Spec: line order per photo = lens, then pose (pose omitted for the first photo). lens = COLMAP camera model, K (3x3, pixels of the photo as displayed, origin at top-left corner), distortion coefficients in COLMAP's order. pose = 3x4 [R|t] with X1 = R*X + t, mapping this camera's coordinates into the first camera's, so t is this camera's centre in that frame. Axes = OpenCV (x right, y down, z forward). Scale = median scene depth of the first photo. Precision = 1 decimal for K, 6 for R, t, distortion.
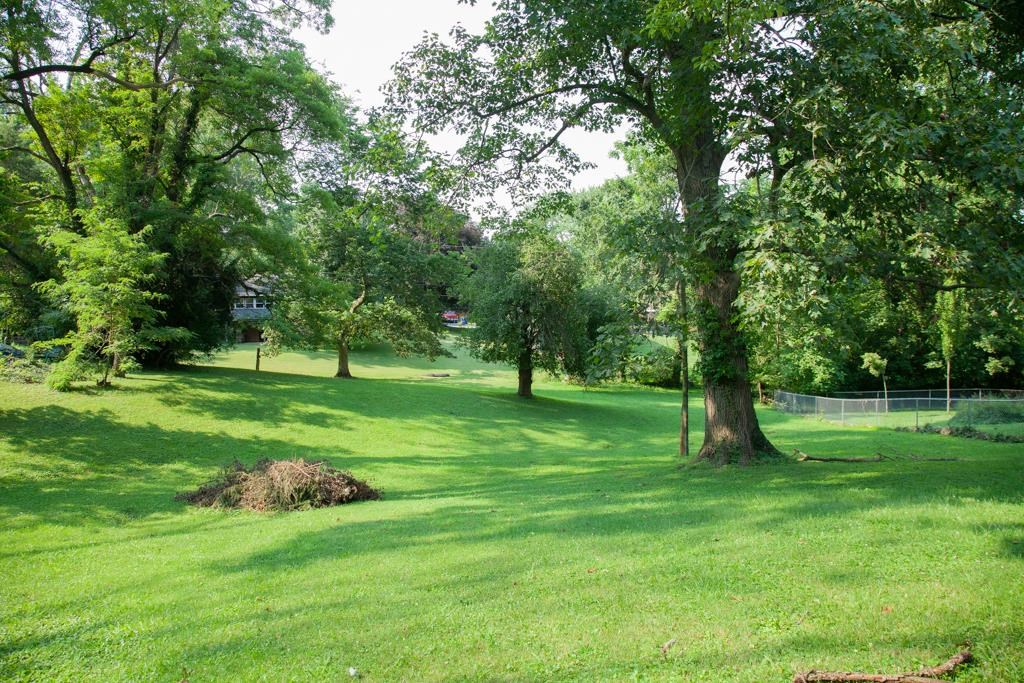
lens RADIAL K [[728.4, 0, 511.8], [0, 728.4, 338.6], [0, 0, 1]] dist [-0.105408, 0.045407]
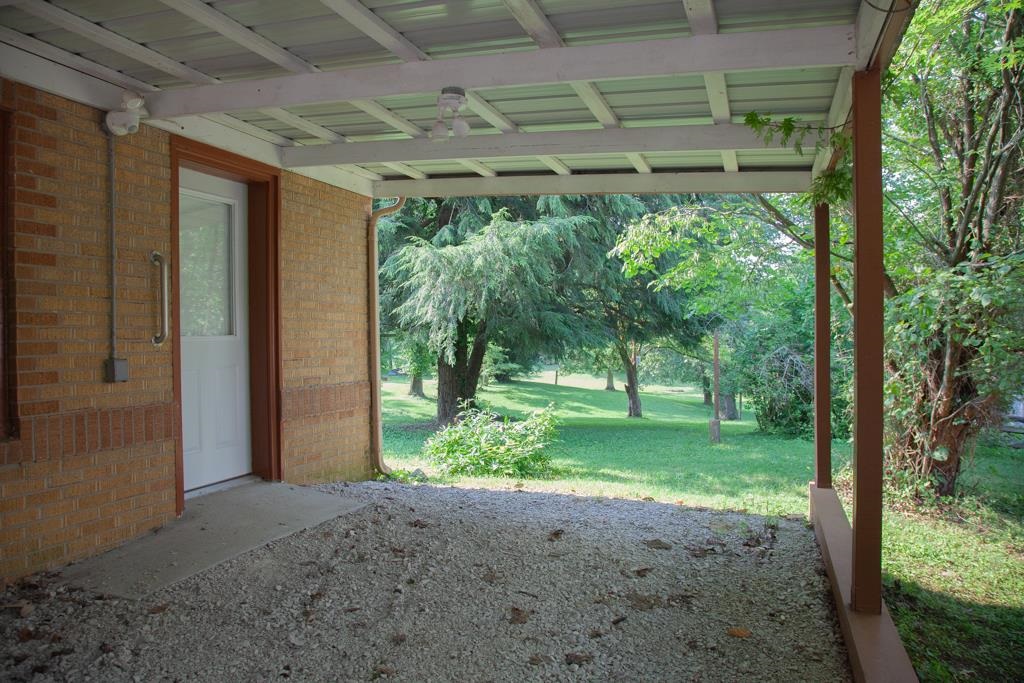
lens RADIAL K [[728.4, 0, 511.8], [0, 728.4, 341.7], [0, 0, 1]] dist [-0.105408, 0.045407]
pose [[0.911968, 0.002356, -0.410256, 0.388204], [-0.010264, 0.999802, -0.017076, -0.039692], [0.410134, 0.019783, 0.911811, -0.912051]]
